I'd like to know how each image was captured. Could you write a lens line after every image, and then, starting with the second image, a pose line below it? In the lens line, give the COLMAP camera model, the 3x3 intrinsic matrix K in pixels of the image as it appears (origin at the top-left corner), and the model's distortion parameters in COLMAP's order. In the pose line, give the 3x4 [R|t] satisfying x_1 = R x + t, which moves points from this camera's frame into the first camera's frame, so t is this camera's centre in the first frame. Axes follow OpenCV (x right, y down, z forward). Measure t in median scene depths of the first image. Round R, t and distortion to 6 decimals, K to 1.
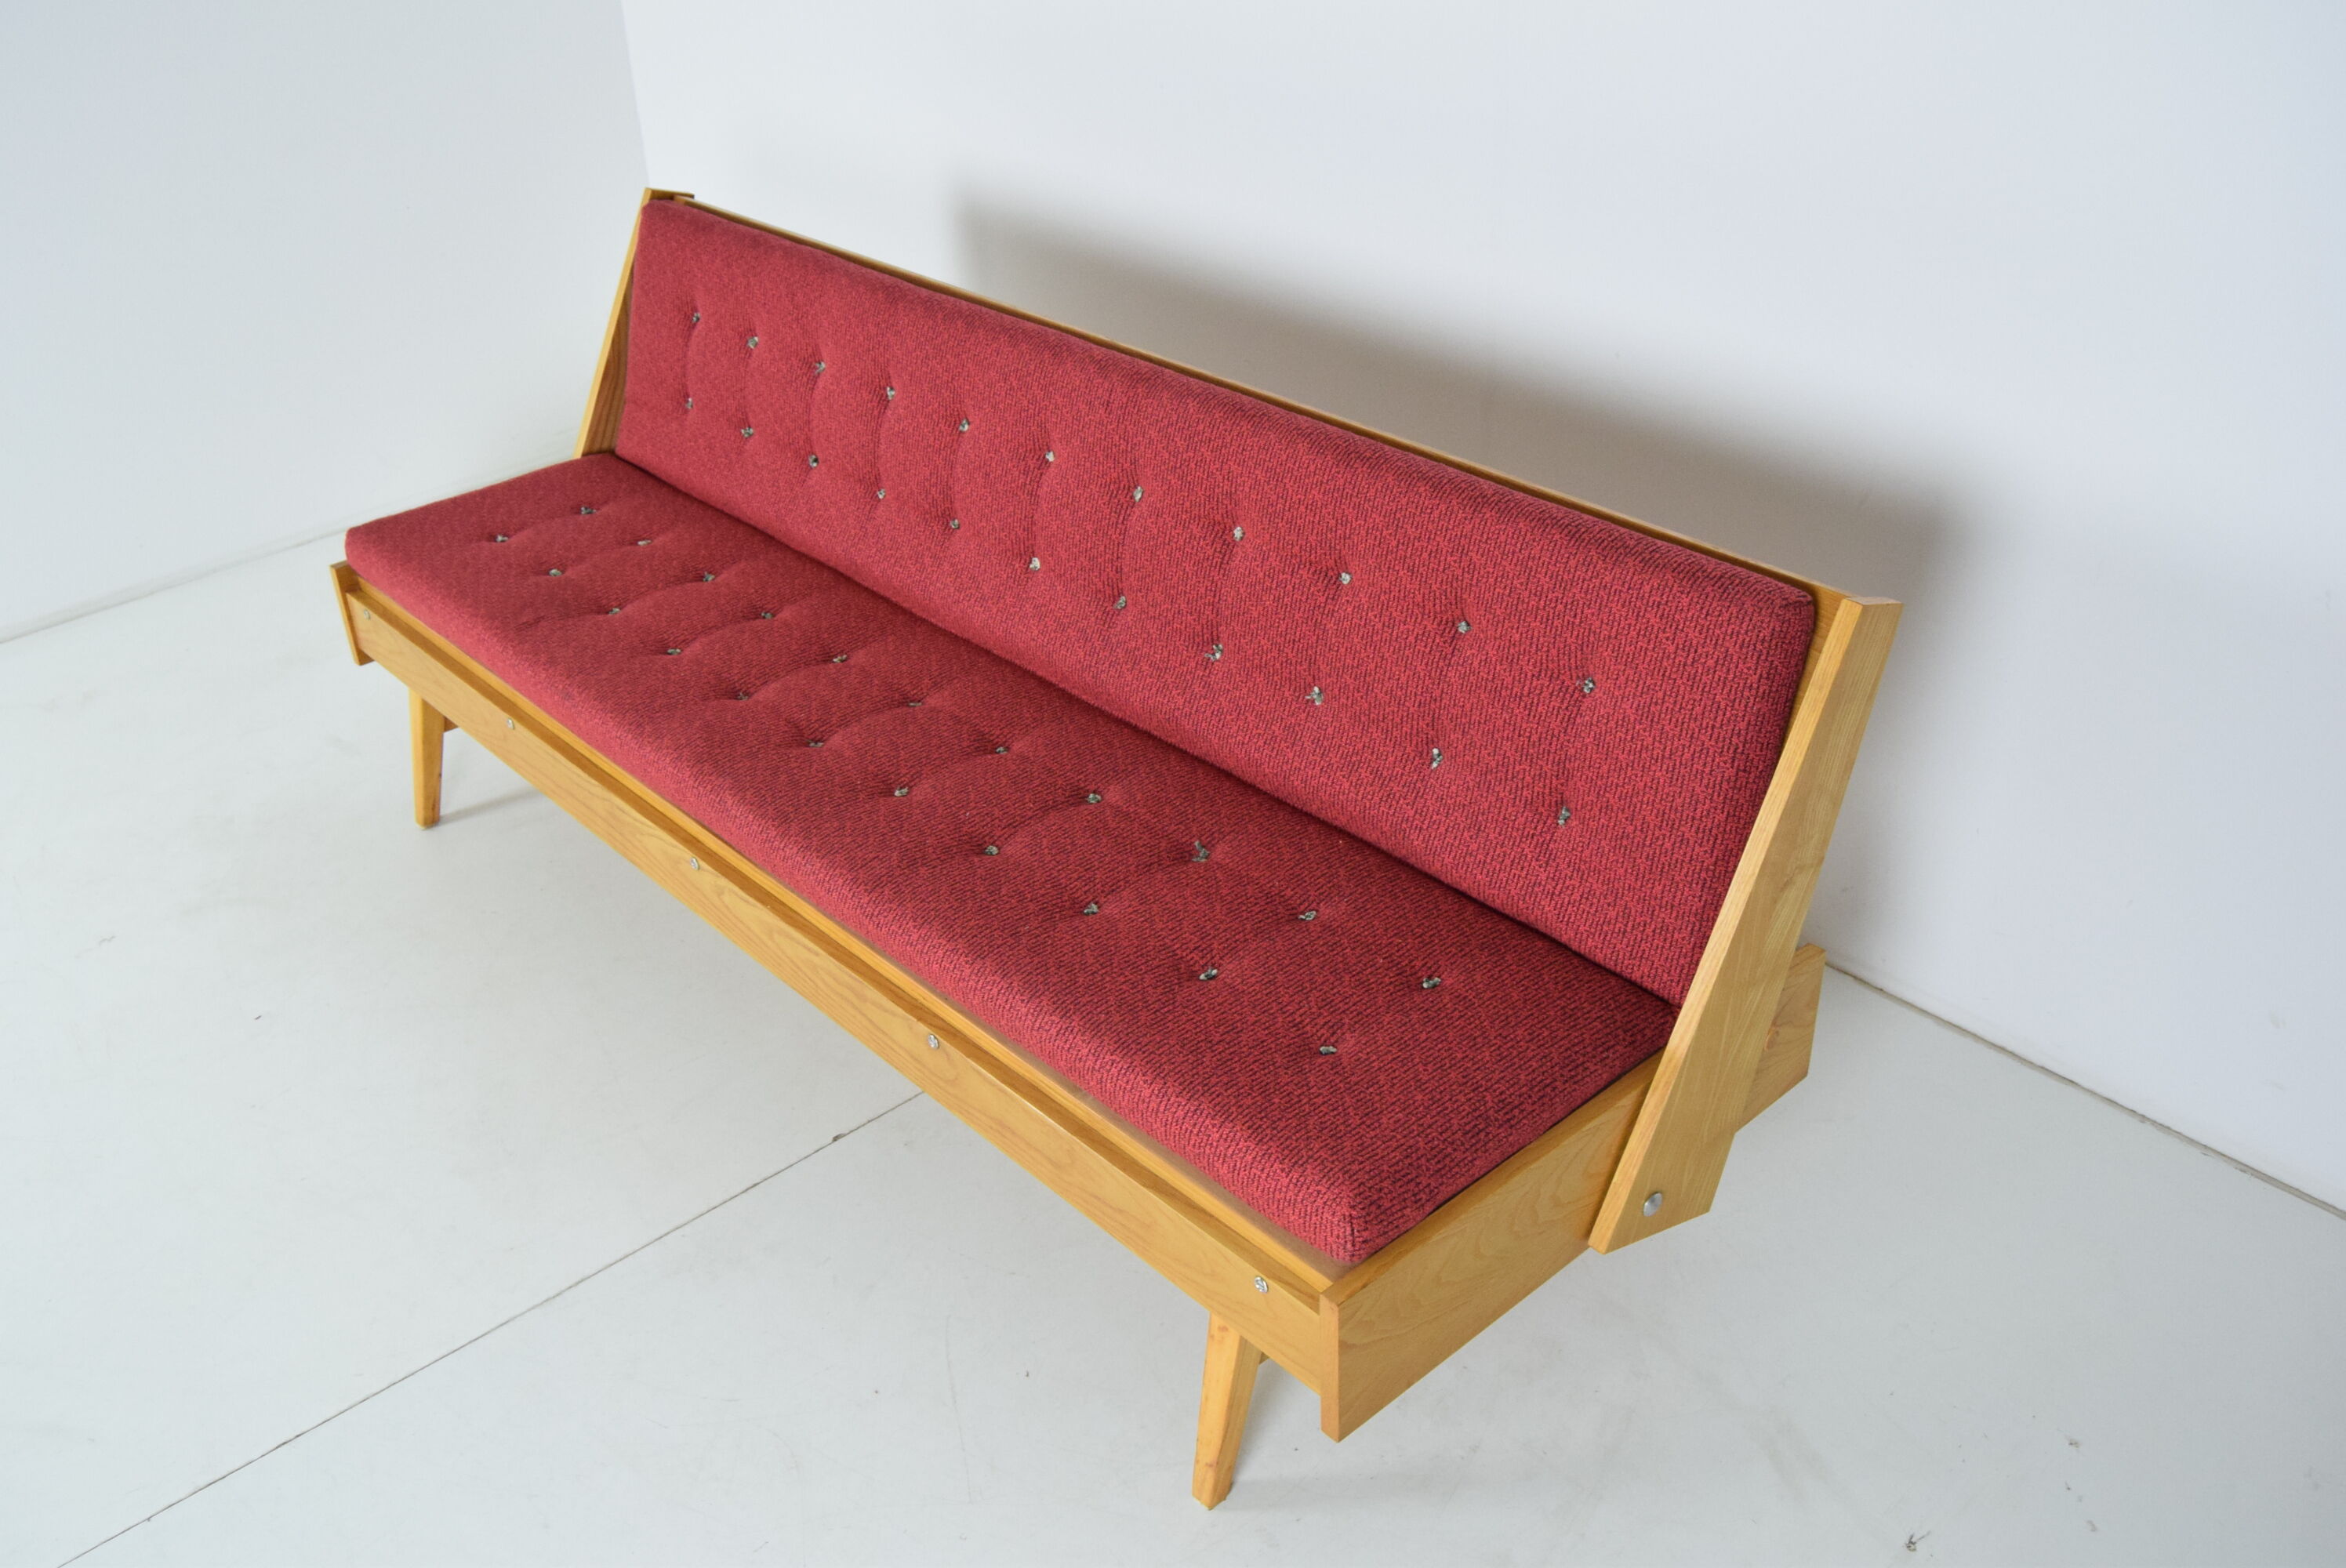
lens RADIAL K [[2017.7, 0, 1165.5], [0, 2017.7, 788.1], [0, 0, 1]] dist [-0.050573, -0.000670]
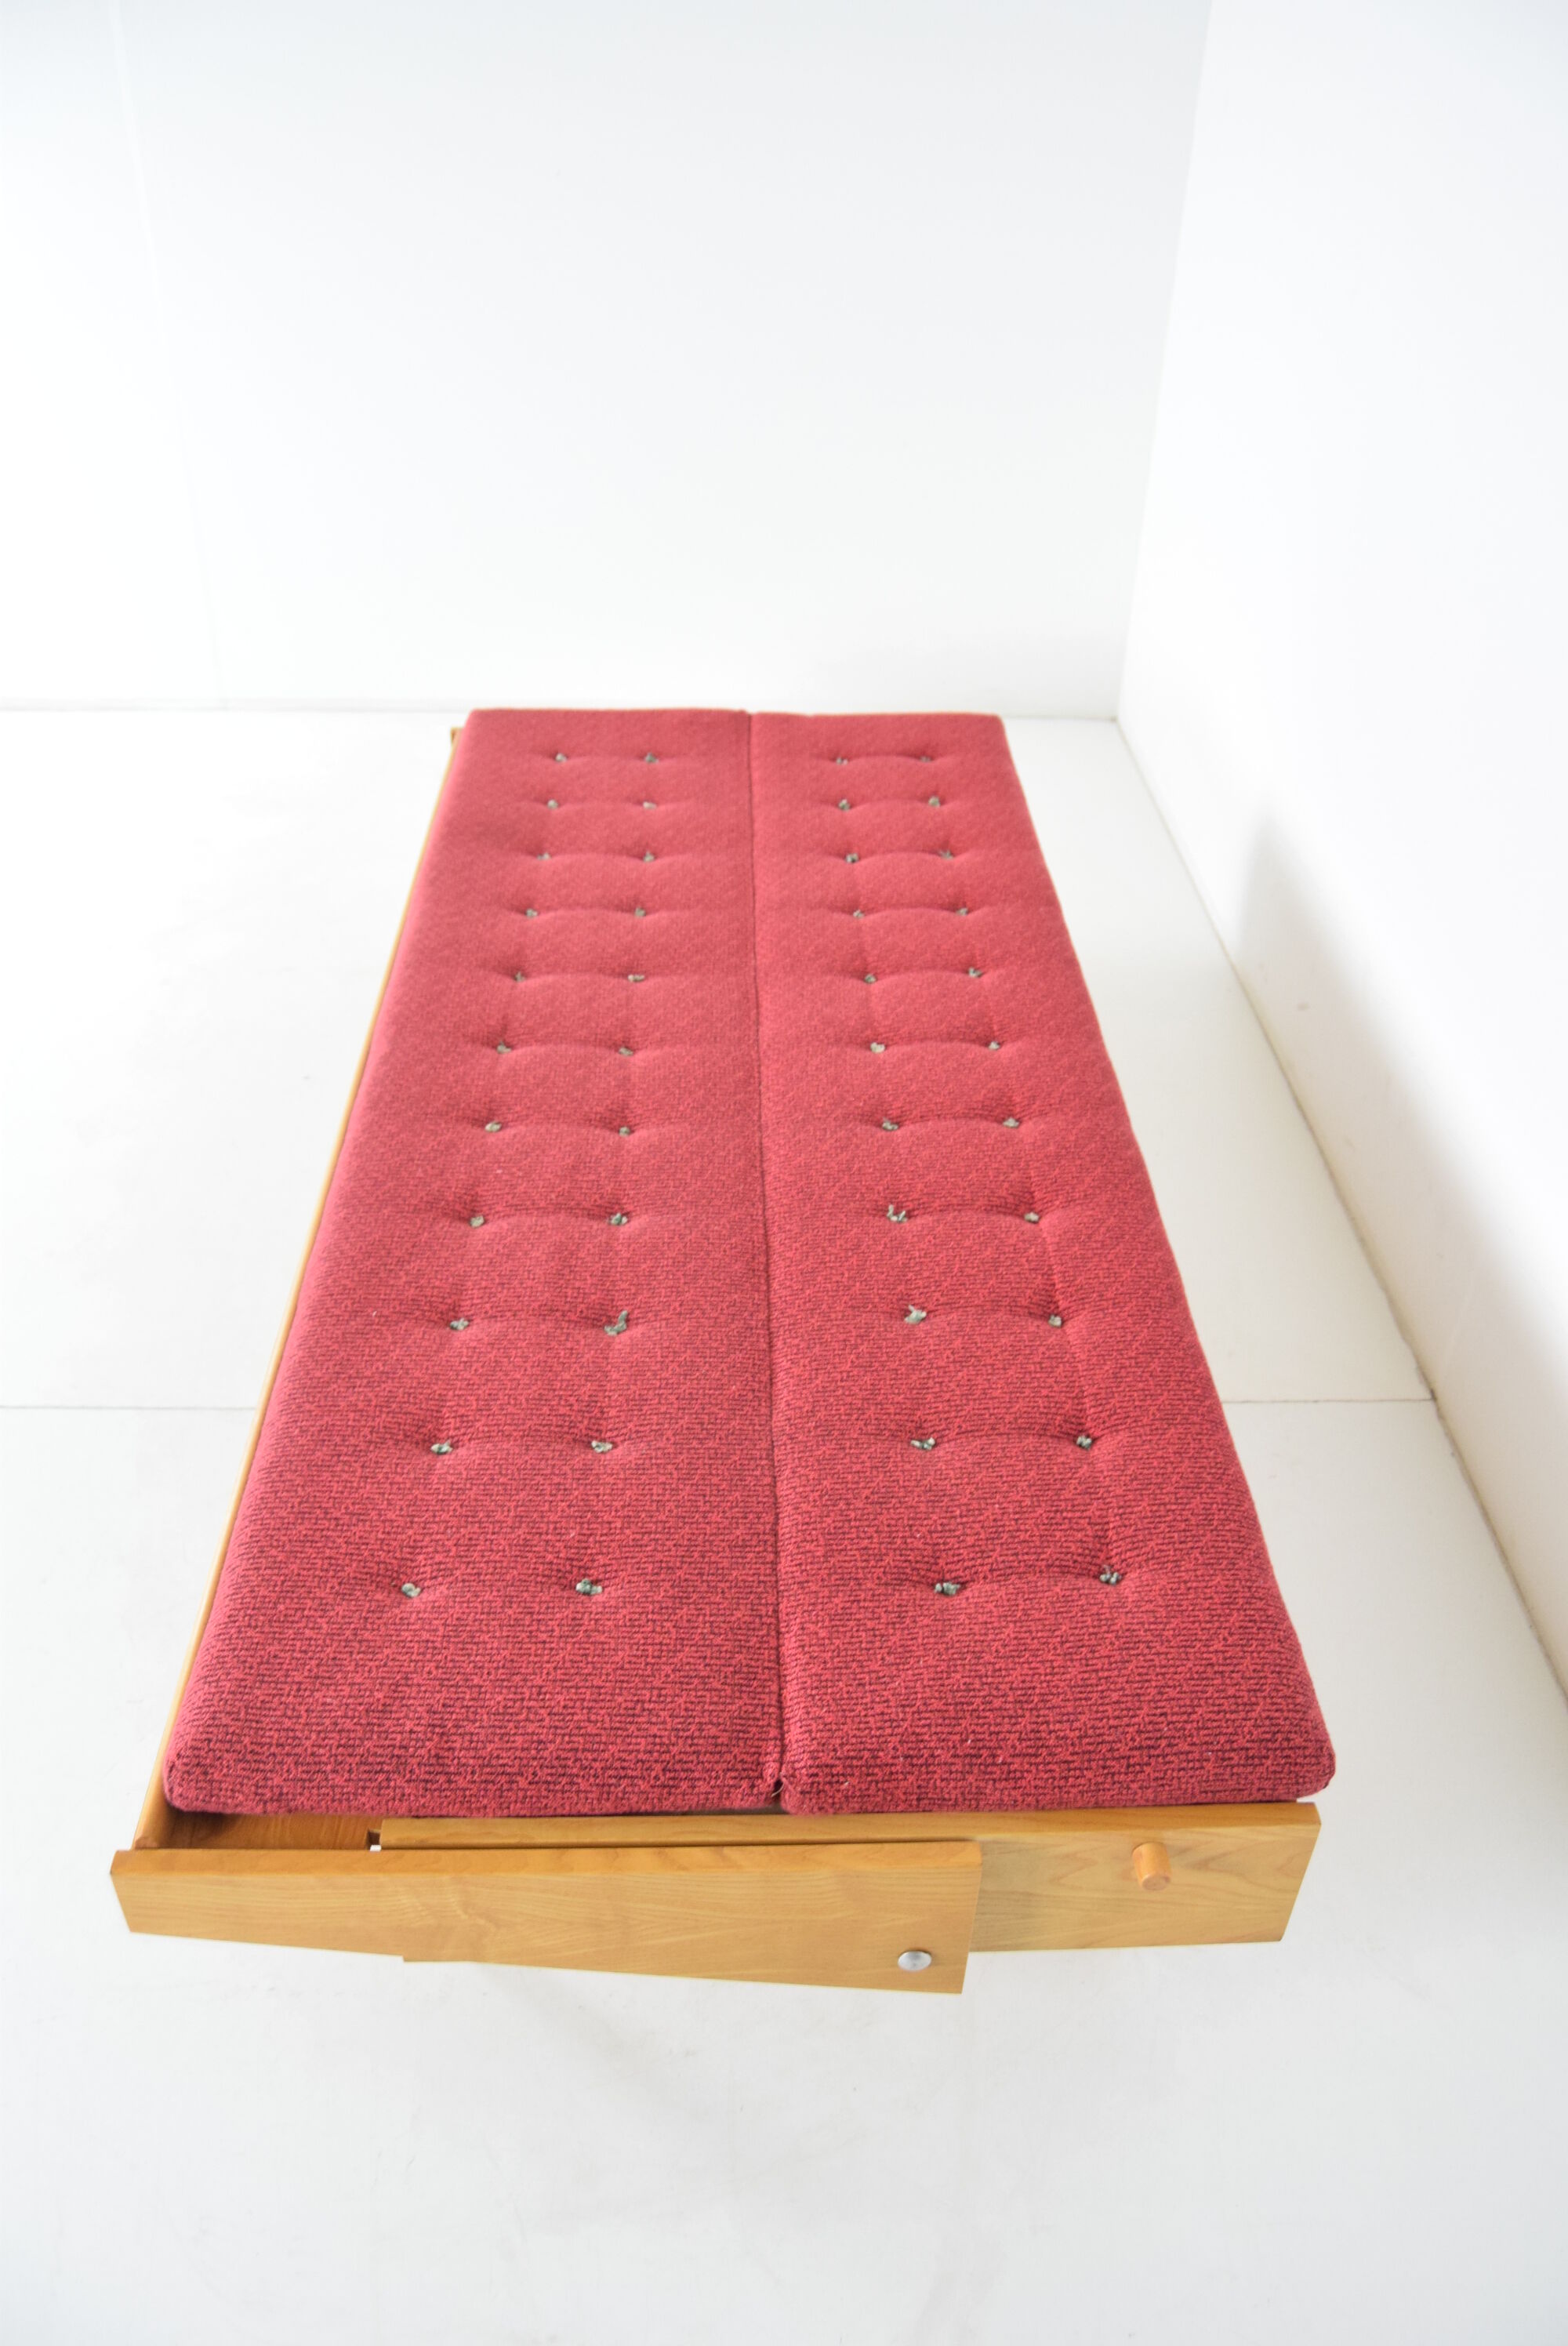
lens RADIAL K [[1798.0, 0, 721.5], [0, 1798.0, 1194.3], [0, 0, 1]] dist [-0.066493, 0.018860]
pose [[0.750708, 0.420723, -0.509343, 0.437484], [-0.361373, 0.906934, 0.216518, -0.211227], [0.553035, 0.021522, 0.832880, 0.365299]]
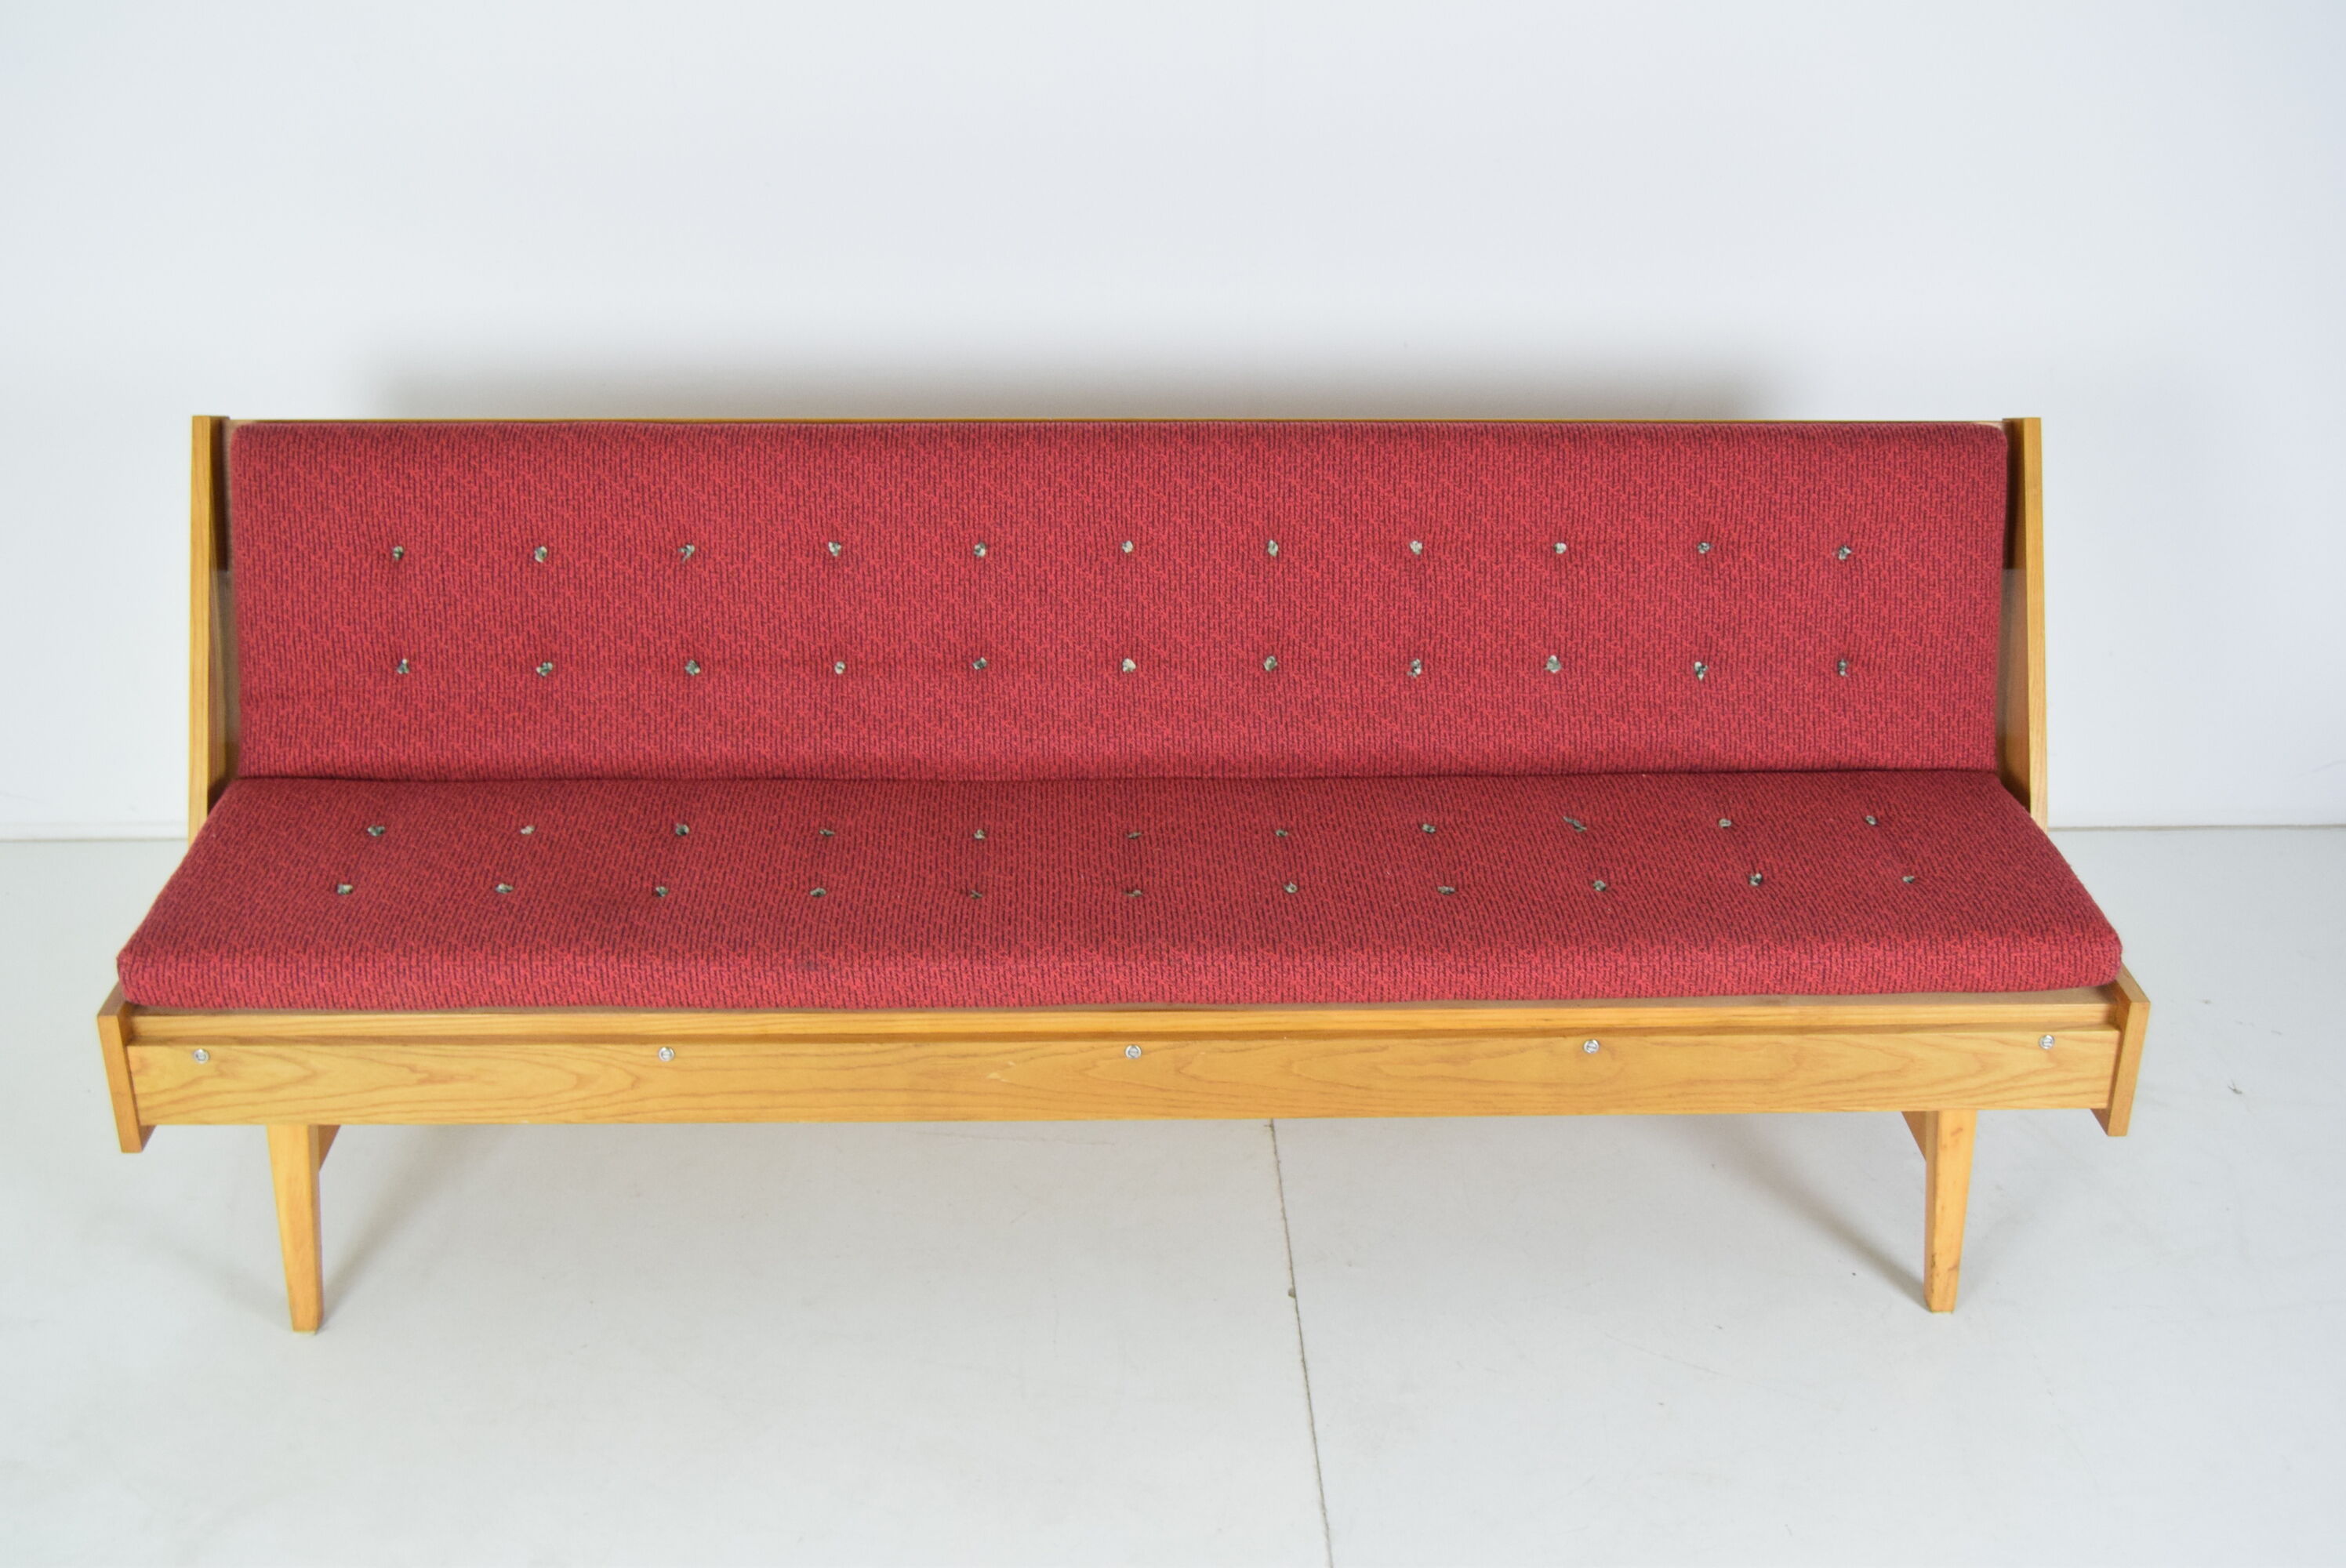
lens RADIAL K [[2693.7, 0, 1155.4], [0, 2693.7, 805.6], [0, 0, 1]] dist [0.020294, 0.000000]
pose [[0.646138, -0.293701, 0.704447, -1.086147], [0.365890, 0.929215, 0.051808, -0.126916], [-0.669799, 0.224275, 0.707863, 0.145480]]
